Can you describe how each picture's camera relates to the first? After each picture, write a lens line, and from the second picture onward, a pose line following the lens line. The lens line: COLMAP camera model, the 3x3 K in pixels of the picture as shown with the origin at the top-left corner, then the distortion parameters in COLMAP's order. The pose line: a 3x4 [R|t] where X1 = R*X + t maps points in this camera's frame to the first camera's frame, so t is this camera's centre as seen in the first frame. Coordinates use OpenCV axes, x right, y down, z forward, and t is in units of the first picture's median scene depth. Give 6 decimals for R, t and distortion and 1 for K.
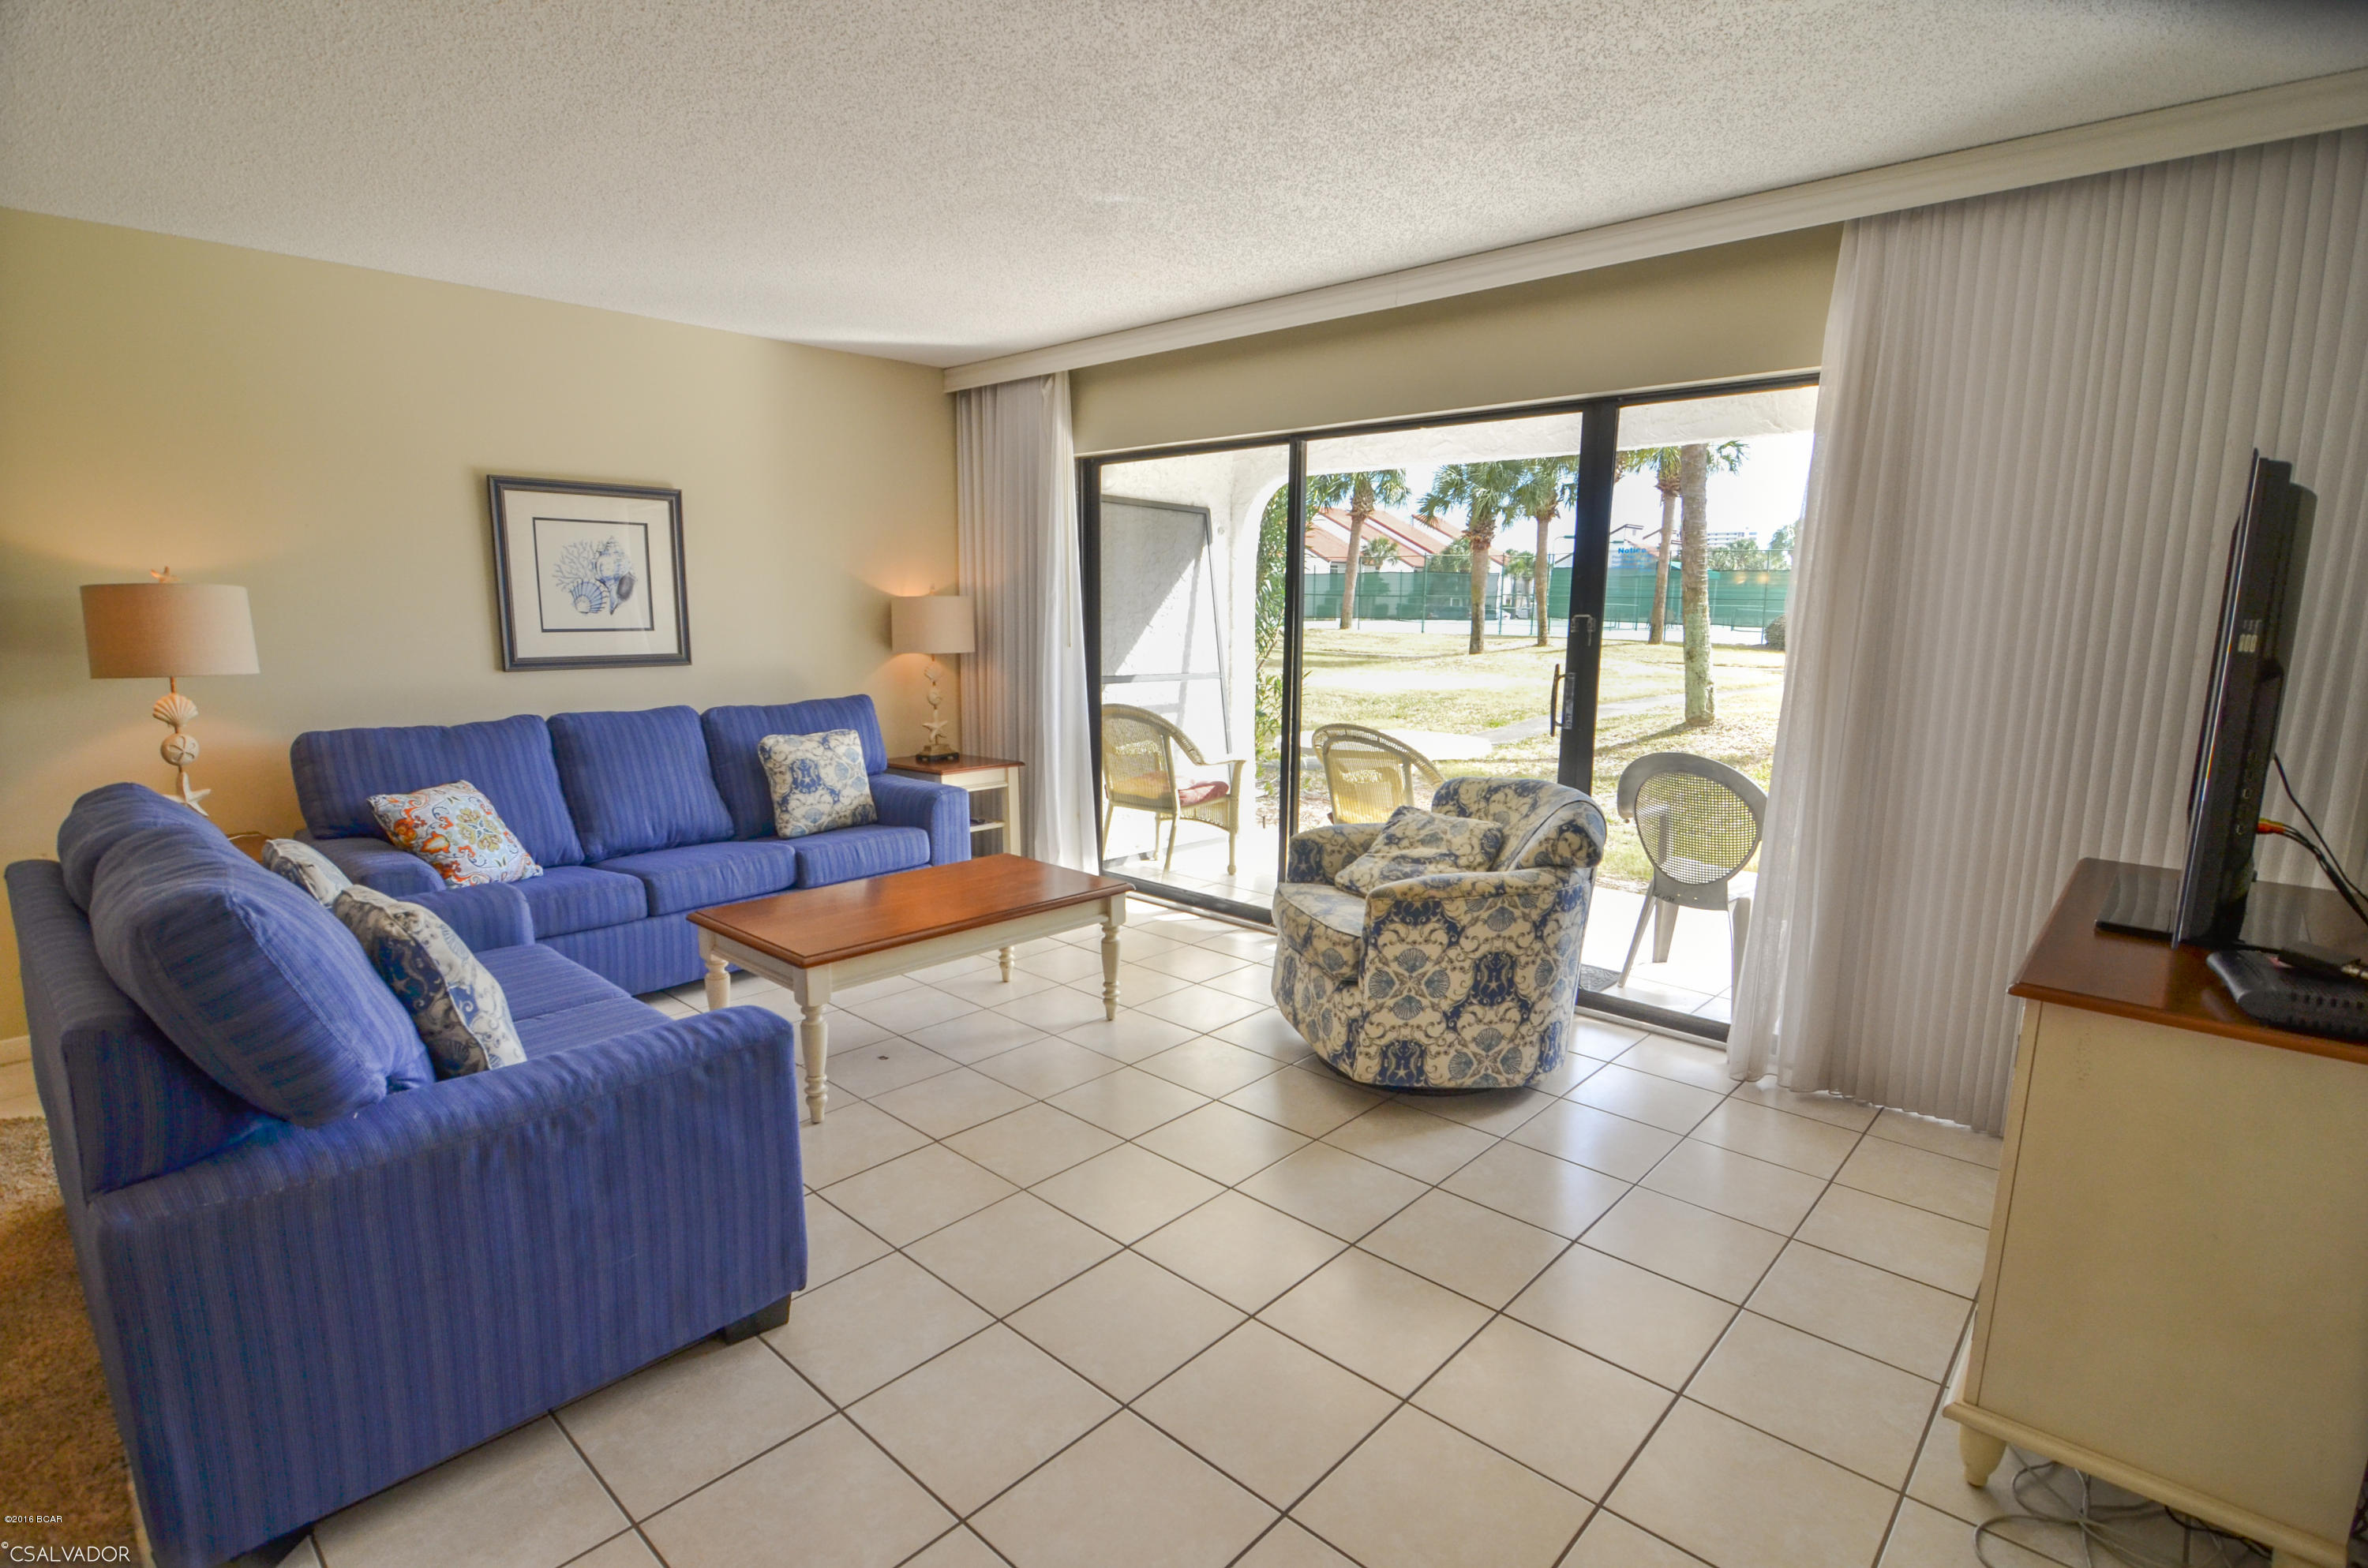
lens RADIAL K [[1134.0, 0, 1178.5], [0, 1134.0, 791.5], [0, 0, 1]] dist [-0.004188, -0.012385]
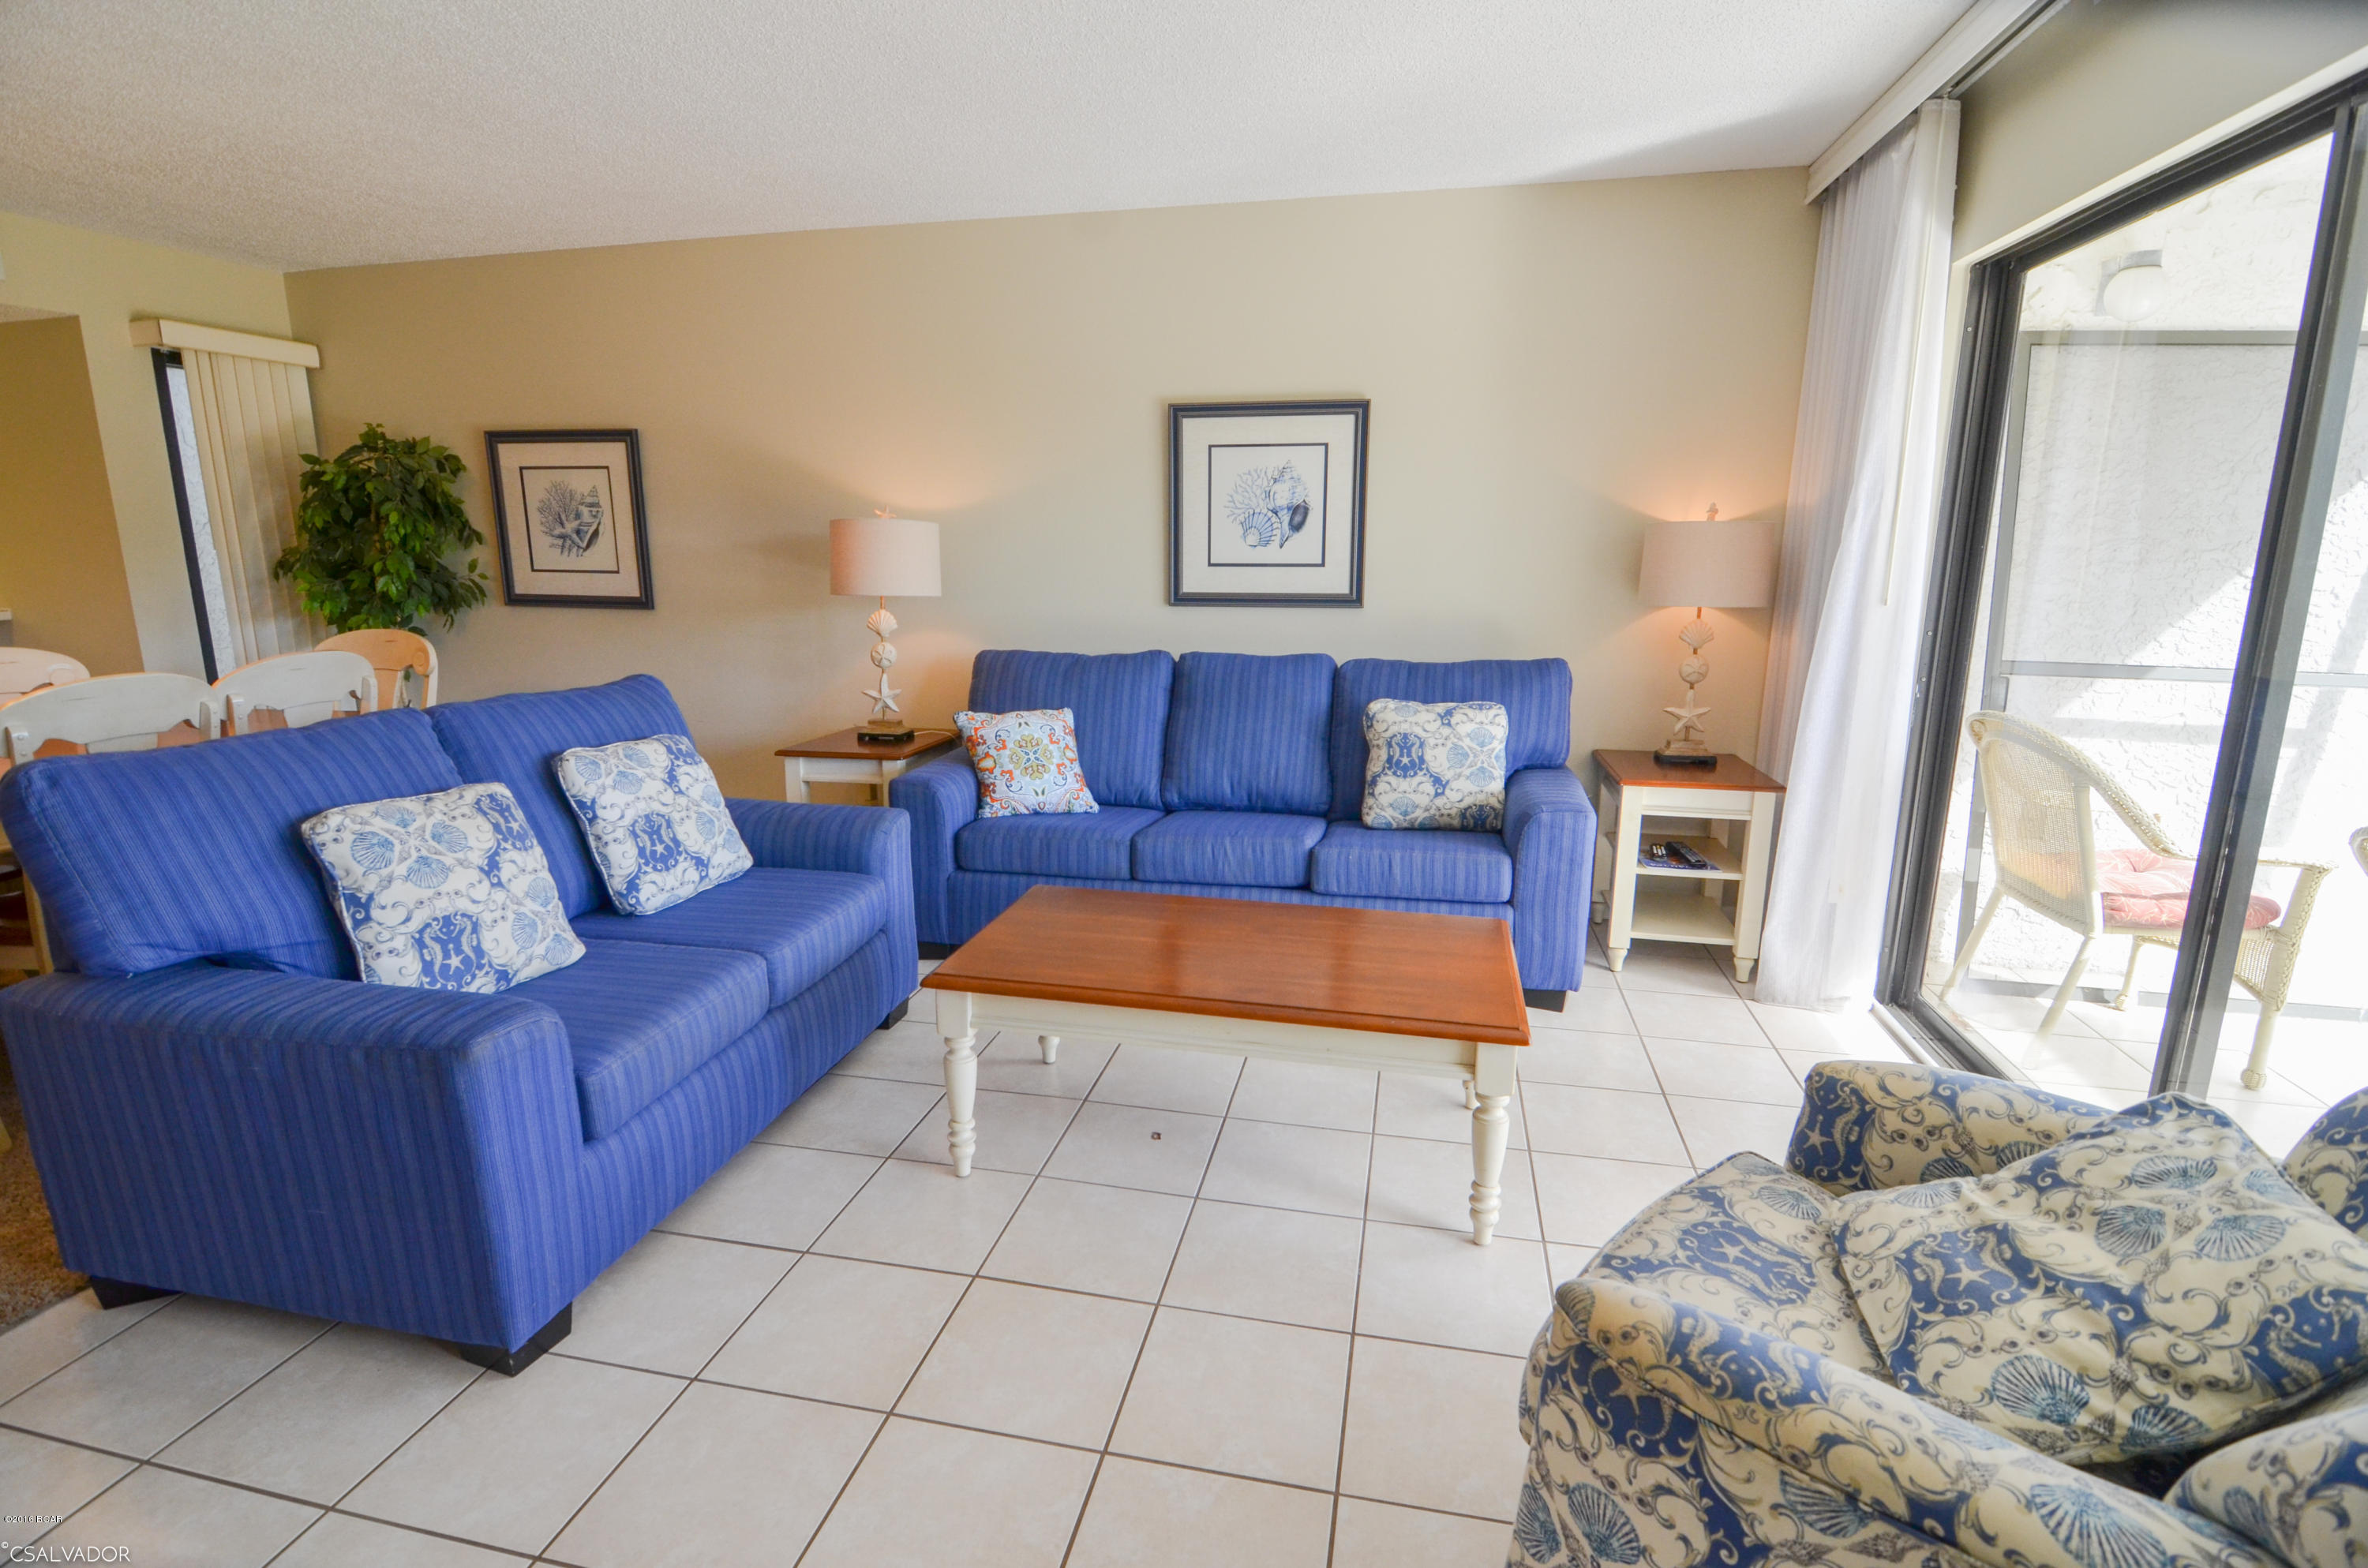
lens RADIAL K [[1134.0, 0, 1178.5], [0, 1134.0, 791.5], [0, 0, 1]] dist [-0.004188, -0.012385]
pose [[0.508391, 0.177843, -0.842562, 0.269255], [-0.137757, 0.982637, 0.124289, -0.067852], [0.850037, 0.052881, 0.524062, 0.476071]]
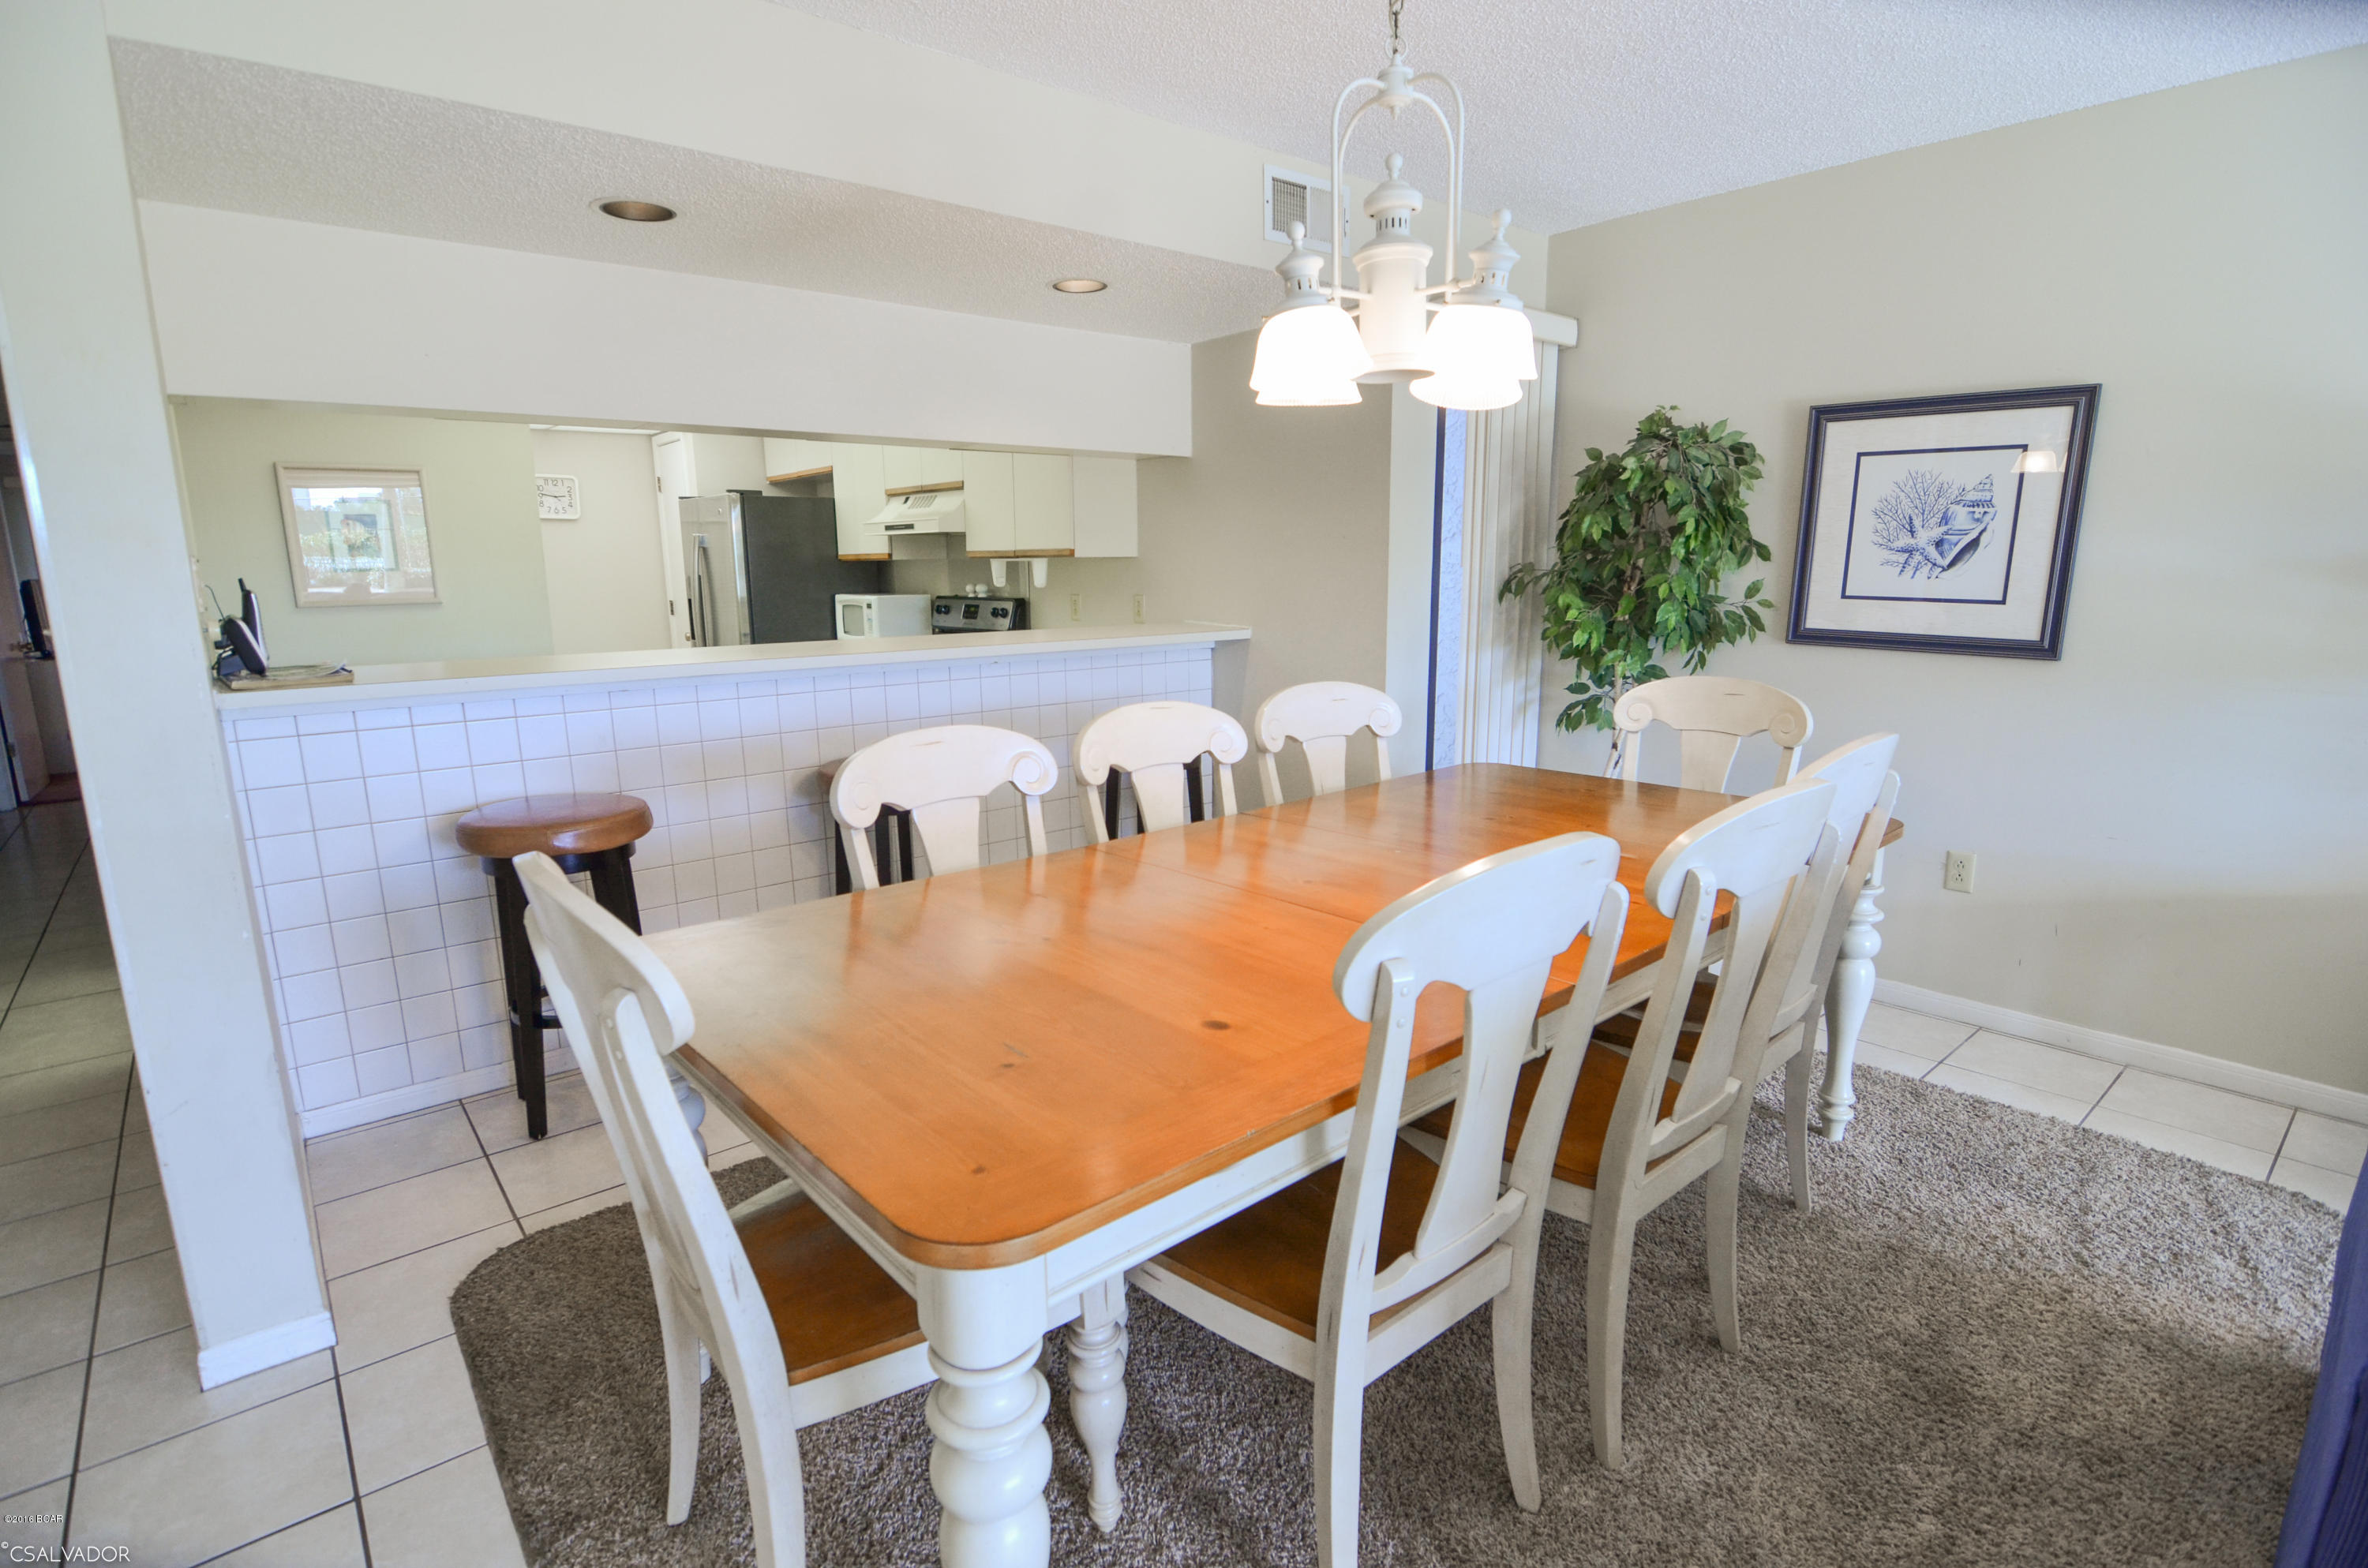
lens RADIAL K [[1134.0, 0, 1178.5], [0, 1134.0, 791.5], [0, 0, 1]] dist [-0.004188, -0.012385]
pose [[-0.121377, 0.190925, -0.974072, -0.156039], [-0.156507, 0.965371, 0.208721, -0.016877], [0.980190, 0.177783, -0.087293, 0.144870]]
